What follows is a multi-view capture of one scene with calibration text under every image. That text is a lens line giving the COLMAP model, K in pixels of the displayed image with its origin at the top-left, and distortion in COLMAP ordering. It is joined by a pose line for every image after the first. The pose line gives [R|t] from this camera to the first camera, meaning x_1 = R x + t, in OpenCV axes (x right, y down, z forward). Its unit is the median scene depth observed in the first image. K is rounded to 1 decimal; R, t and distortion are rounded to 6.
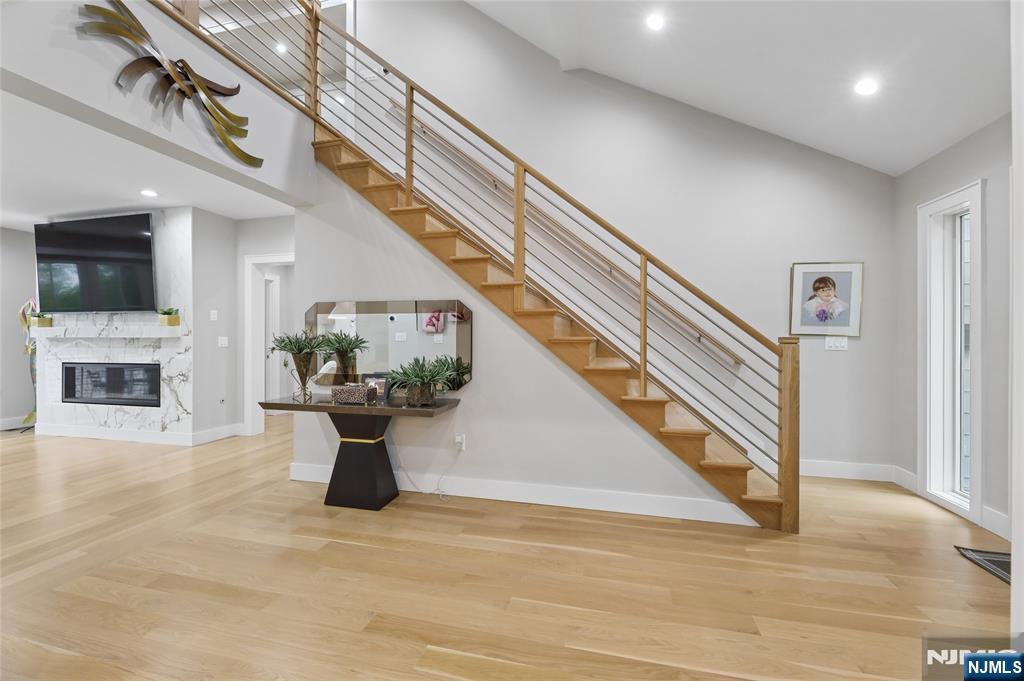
lens RADIAL K [[413.6, 0, 515.5], [0, 413.6, 335.5], [0, 0, 1]] dist [-0.001874, -0.000539]
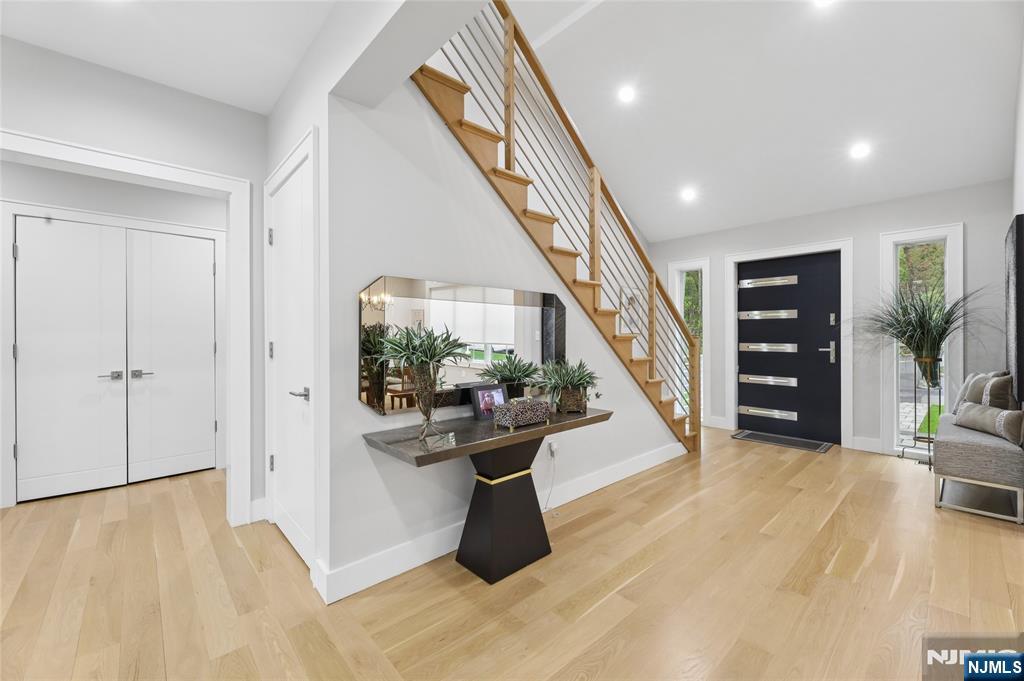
lens RADIAL K [[413.6, 0, 505.4], [0, 413.6, 337.5], [0, 0, 1]] dist [-0.001874, -0.000539]
pose [[0.560585, -0.006307, 0.828073, -1.082369], [0.003422, 0.999980, 0.005300, 0.003931], [-0.828090, -0.000138, 0.560596, 0.652396]]
